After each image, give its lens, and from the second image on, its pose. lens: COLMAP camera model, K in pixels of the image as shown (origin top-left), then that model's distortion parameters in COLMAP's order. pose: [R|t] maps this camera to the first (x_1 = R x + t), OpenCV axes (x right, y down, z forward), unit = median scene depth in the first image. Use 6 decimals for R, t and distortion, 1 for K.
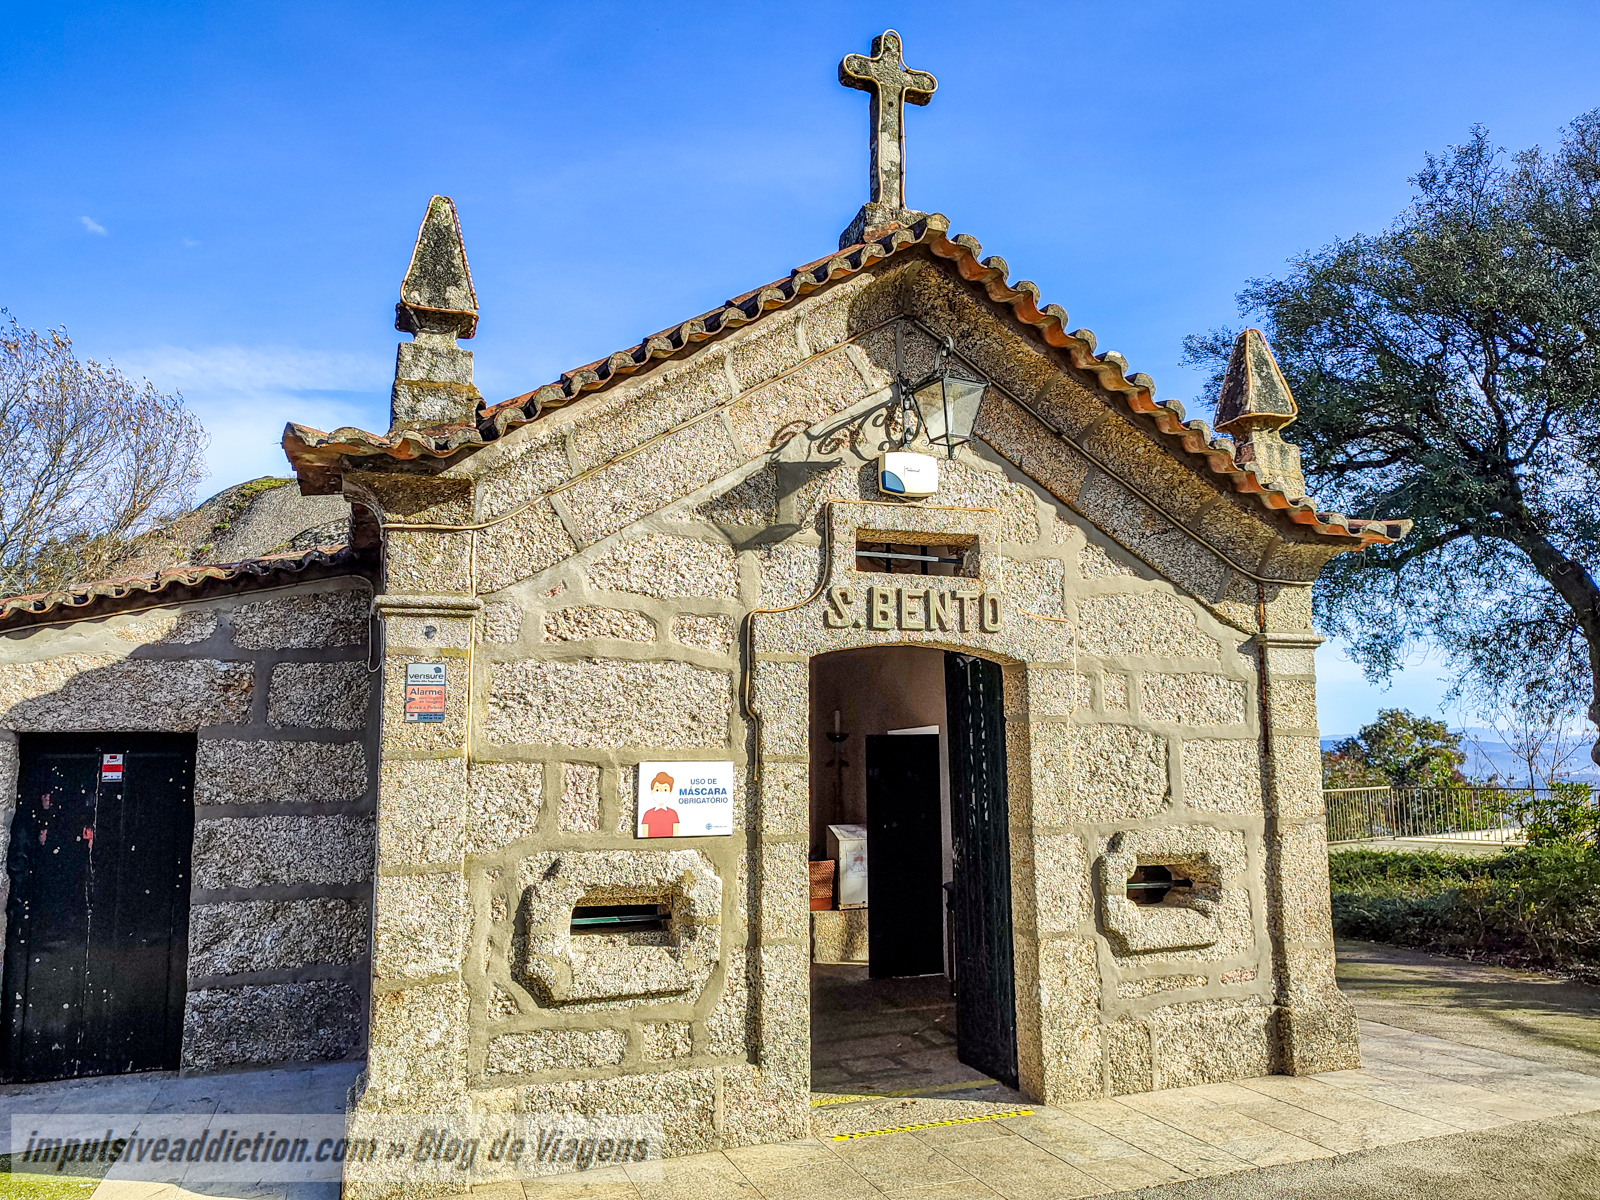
lens RADIAL K [[1126.7, 0, 800.9], [0, 1126.7, 603.3], [0, 0, 1]] dist [0.026720, -0.016511]
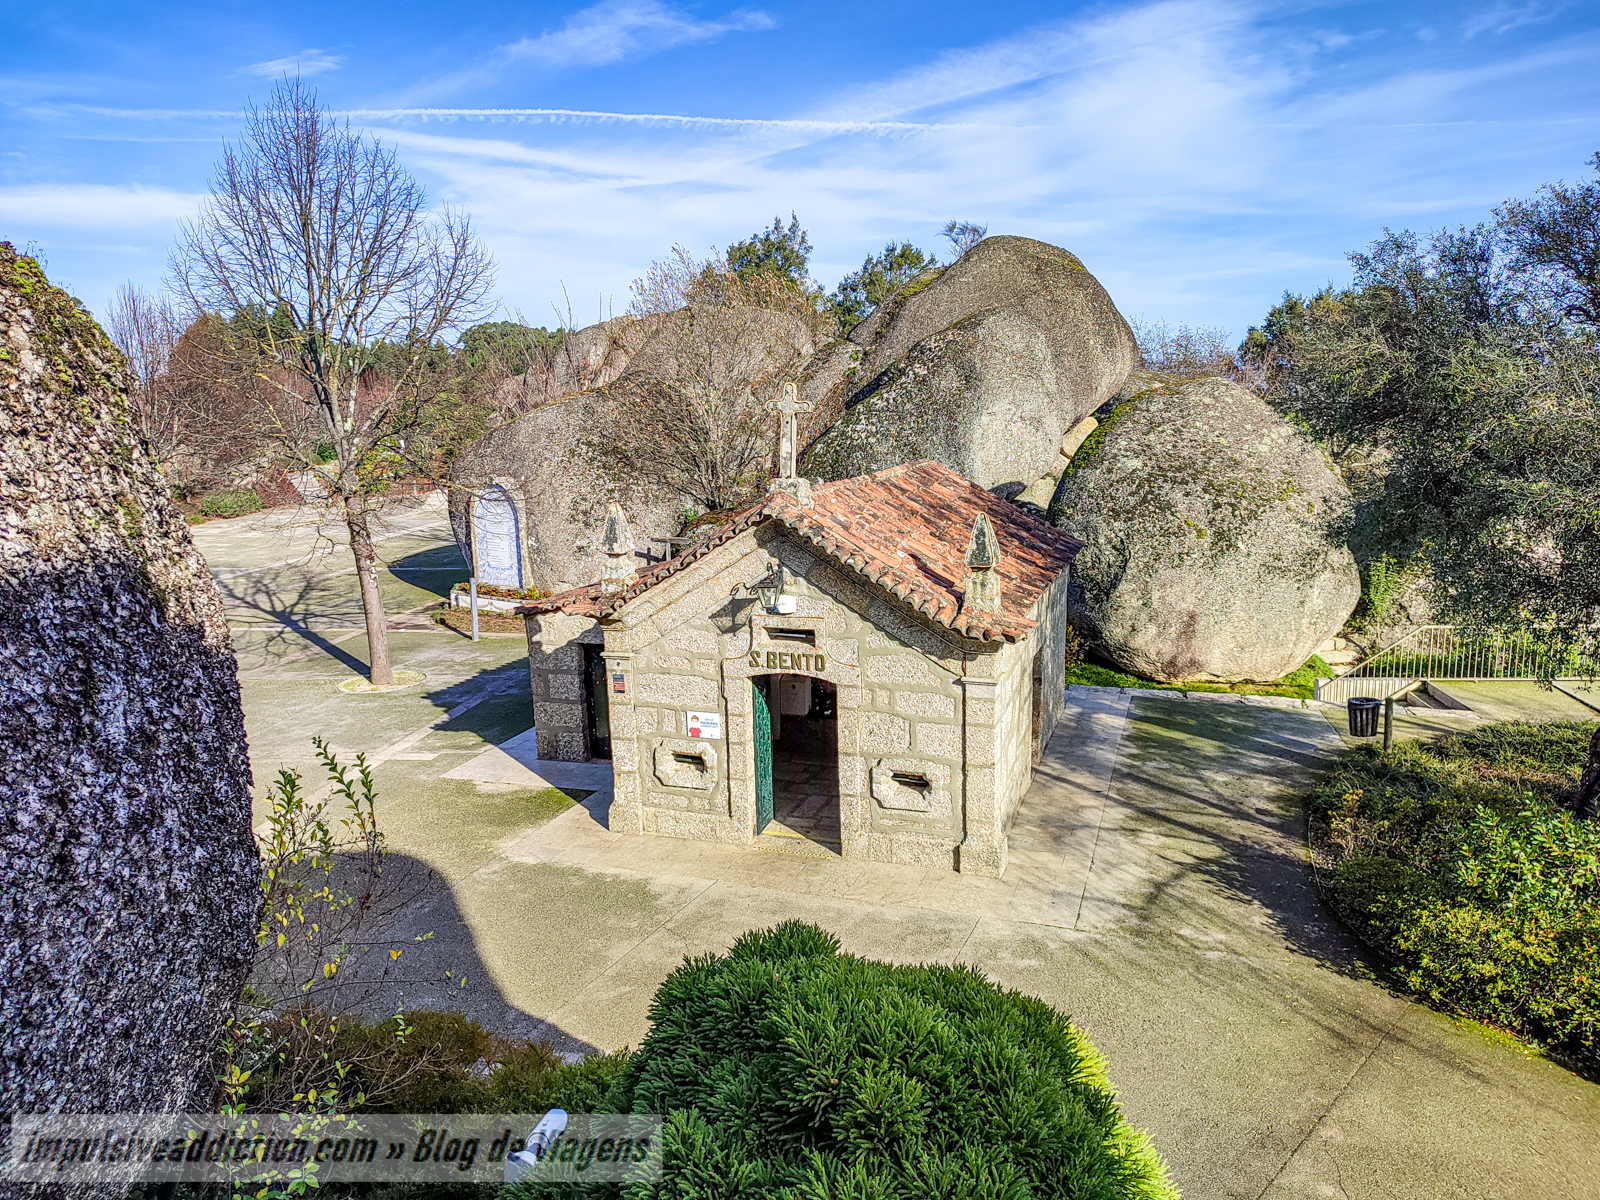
lens RADIAL K [[1126.7, 0, 800.0], [0, 1126.7, 599.2], [0, 0, 1]] dist [0.026720, -0.016511]
pose [[0.768164, 0.101777, -0.632111, 1.659964], [0.096168, 0.957742, 0.271075, -0.783569], [0.632989, -0.269019, 0.725916, -0.709173]]
